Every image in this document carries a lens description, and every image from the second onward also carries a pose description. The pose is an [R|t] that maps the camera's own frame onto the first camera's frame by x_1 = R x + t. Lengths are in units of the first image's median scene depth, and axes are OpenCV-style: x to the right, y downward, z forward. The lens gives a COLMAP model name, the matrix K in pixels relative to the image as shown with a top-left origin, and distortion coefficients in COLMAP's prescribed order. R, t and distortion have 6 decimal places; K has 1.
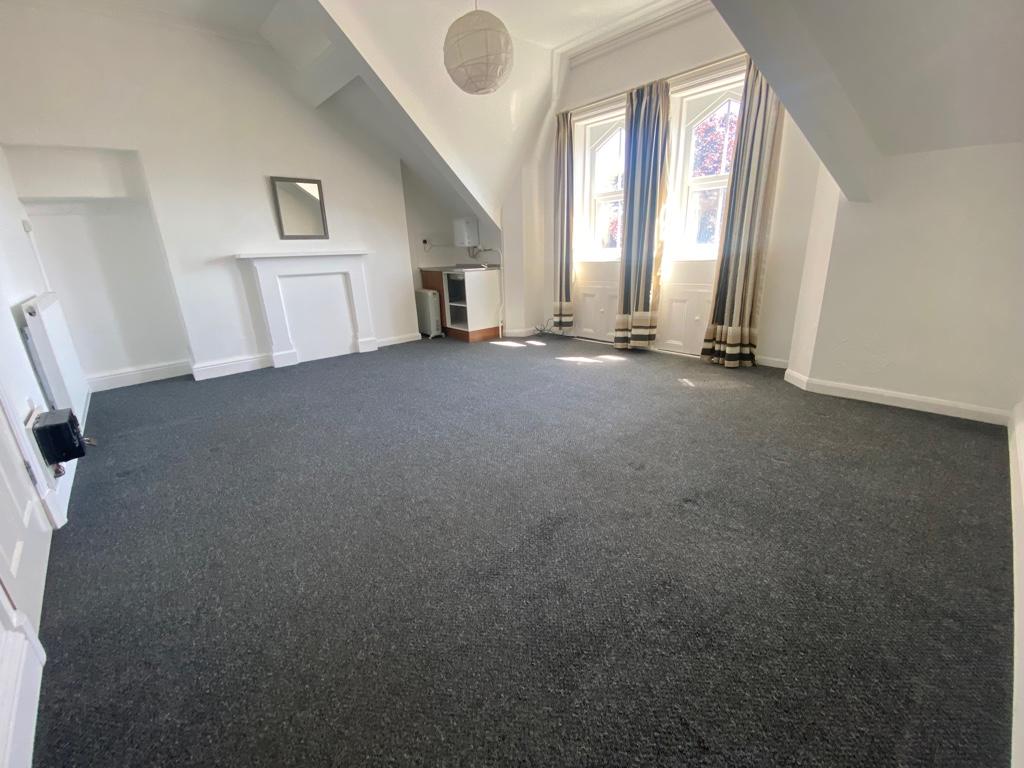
lens RADIAL K [[417.0, 0, 507.4], [0, 417.0, 384.2], [0, 0, 1]] dist [-0.008360, -0.003850]
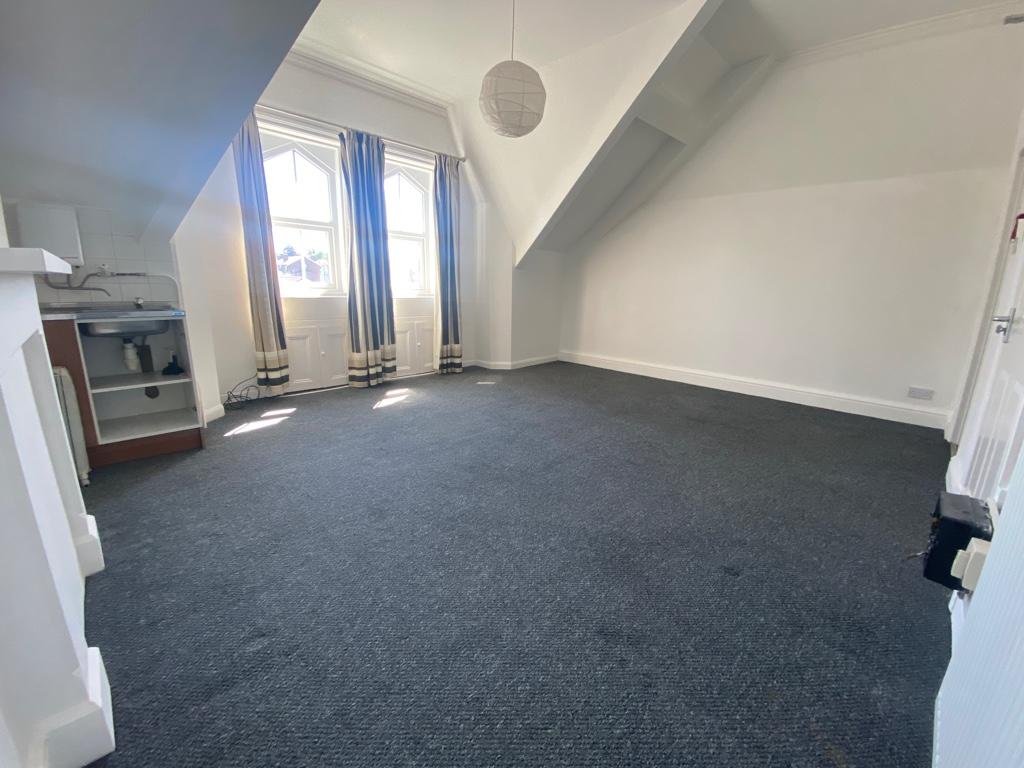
lens RADIAL K [[417.0, 0, 508.0], [0, 417.0, 386.7], [0, 0, 1]] dist [-0.008360, -0.003850]
pose [[-0.061089, -0.197966, 0.978303, -0.750353], [0.281289, 0.936993, 0.207171, -0.208849], [-0.957677, 0.287842, -0.001554, 0.747265]]
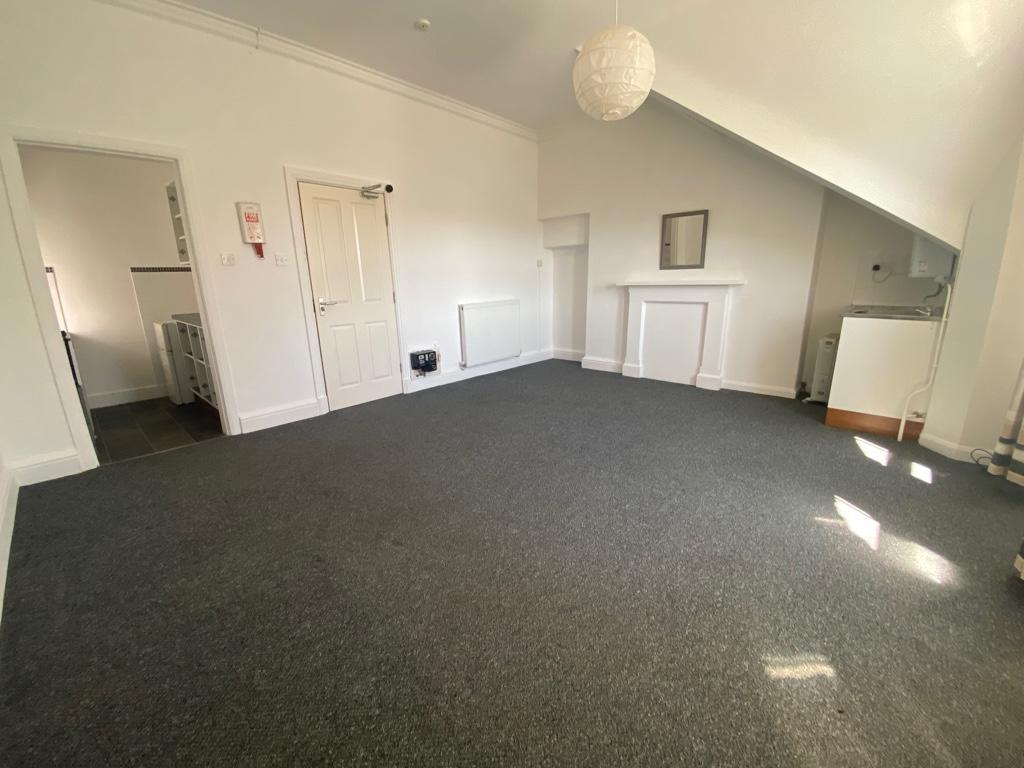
lens RADIAL K [[417.0, 0, 515.4], [0, 417.0, 382.9], [0, 0, 1]] dist [-0.008360, -0.003850]
pose [[0.087635, 0.270525, -0.958716, 0.581180], [-0.287497, 0.928334, 0.235673, -0.215273], [0.953764, 0.254974, 0.159129, 0.523167]]
